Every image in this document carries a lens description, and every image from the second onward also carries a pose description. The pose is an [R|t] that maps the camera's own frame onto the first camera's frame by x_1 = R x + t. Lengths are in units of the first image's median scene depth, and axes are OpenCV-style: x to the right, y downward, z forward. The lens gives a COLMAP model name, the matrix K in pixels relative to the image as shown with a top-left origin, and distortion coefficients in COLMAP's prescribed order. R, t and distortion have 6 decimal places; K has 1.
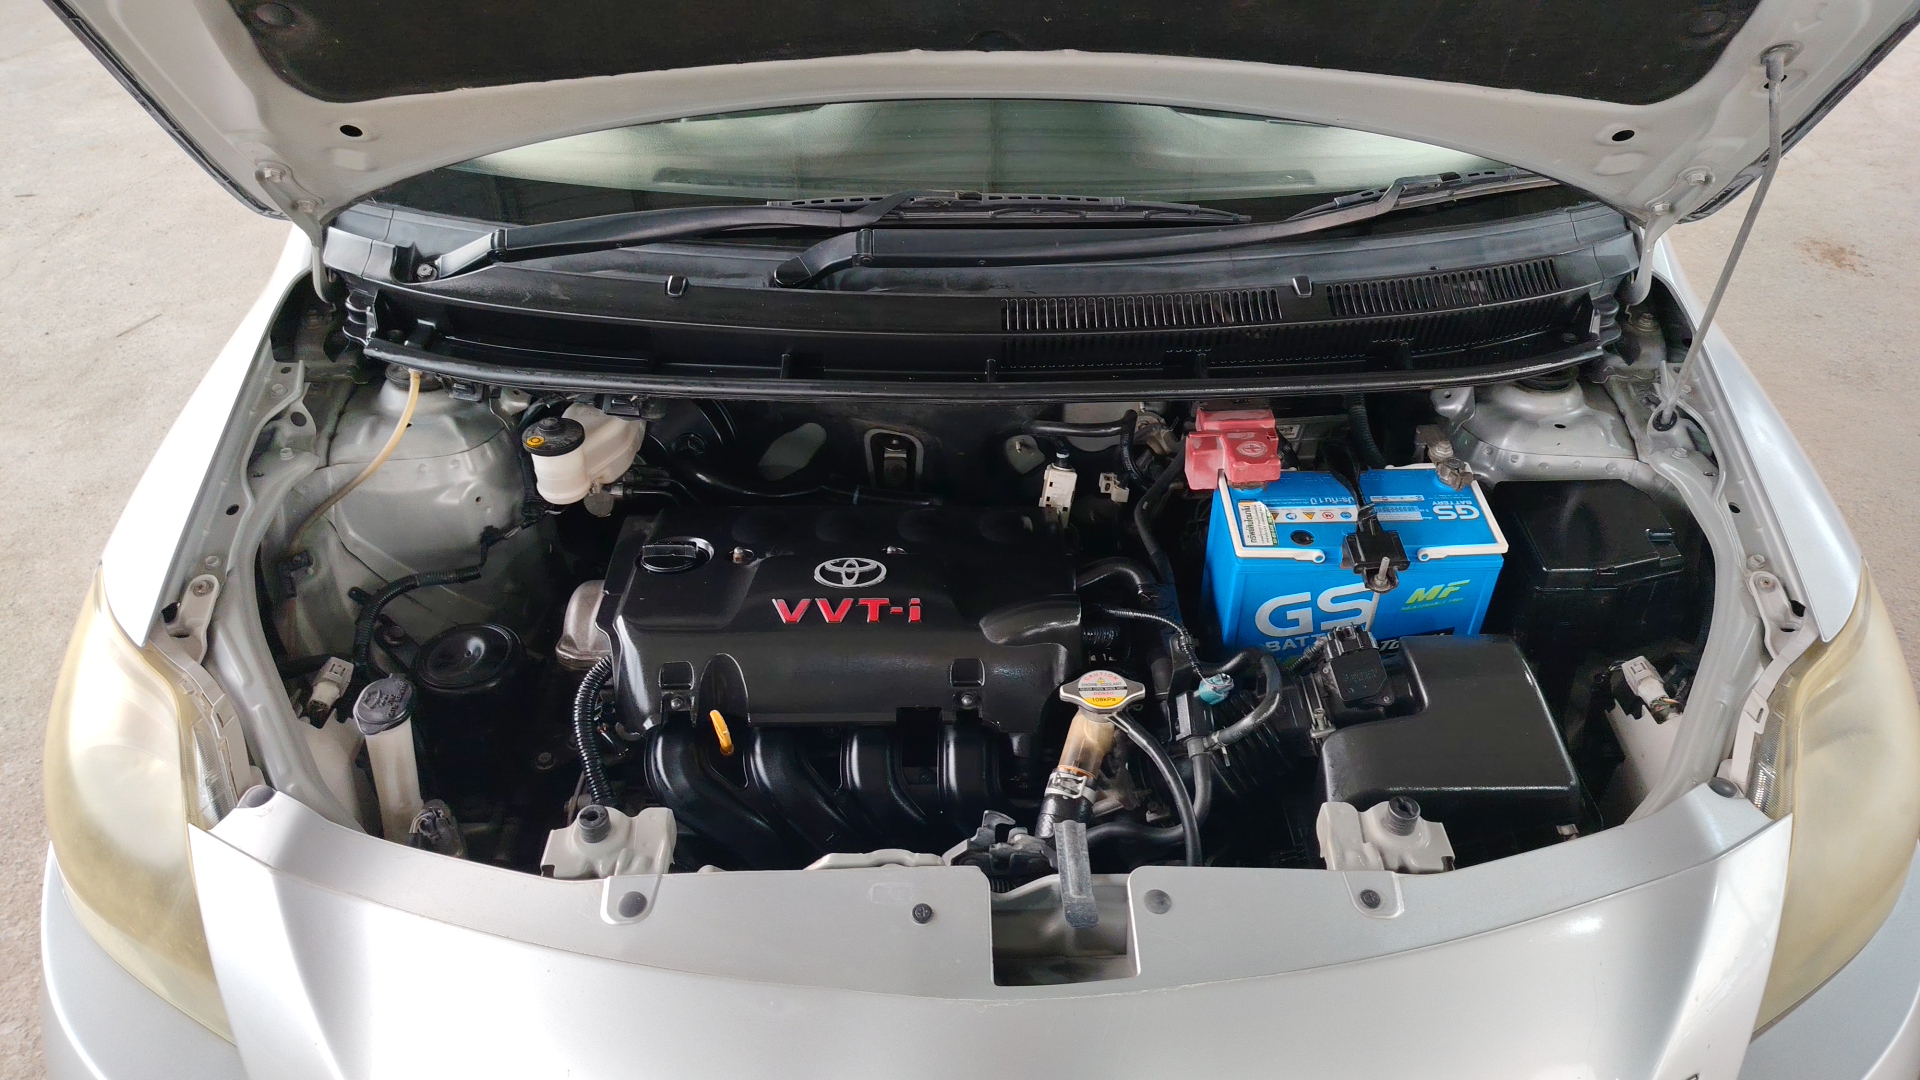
lens RADIAL K [[1335.0, 0, 956.0], [0, 1335.0, 538.9], [0, 0, 1]] dist [0.044447, -0.040736]
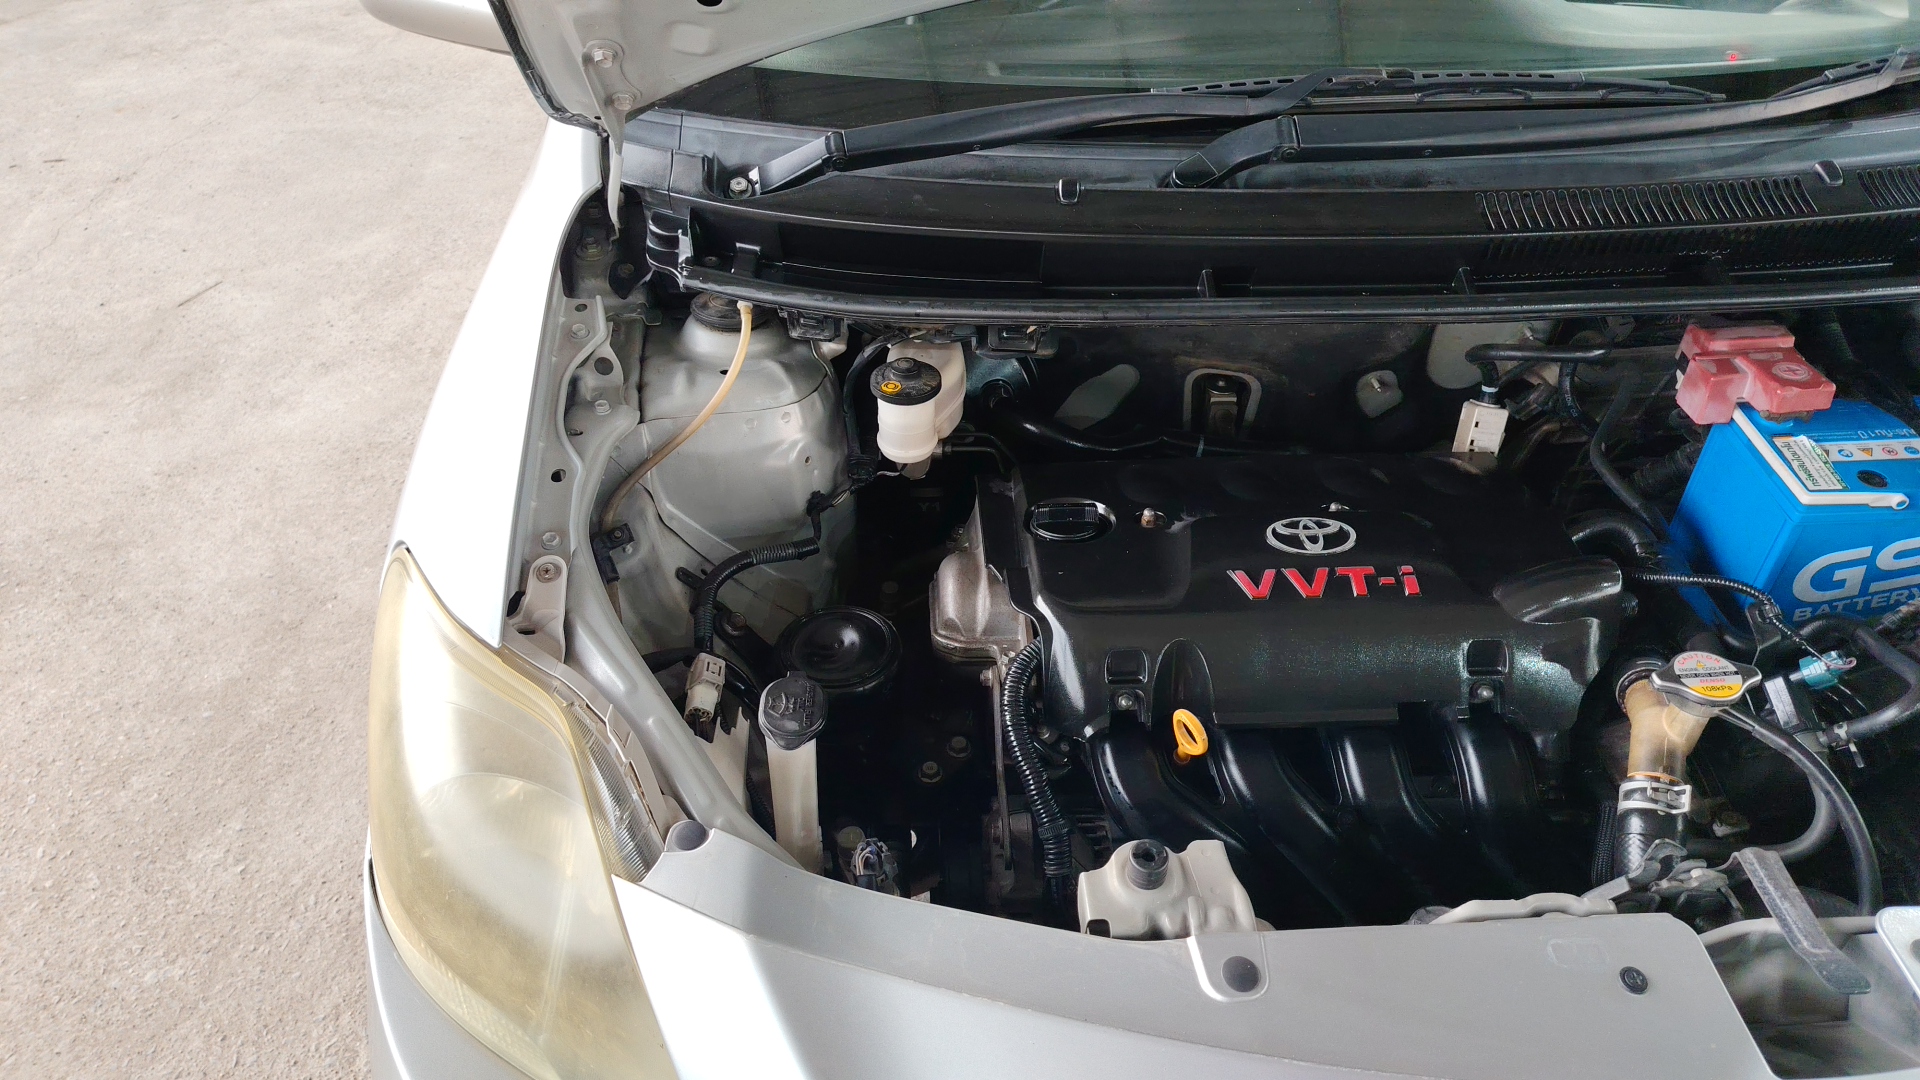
lens RADIAL K [[1335.0, 0, 908.6], [0, 1335.0, 526.2], [0, 0, 1]] dist [0.044447, -0.040736]
pose [[0.999713, -0.023675, 0.003603, -0.308966], [0.023632, 0.999655, 0.011434, 0.004271], [-0.003872, -0.011345, 0.999928, 0.177369]]
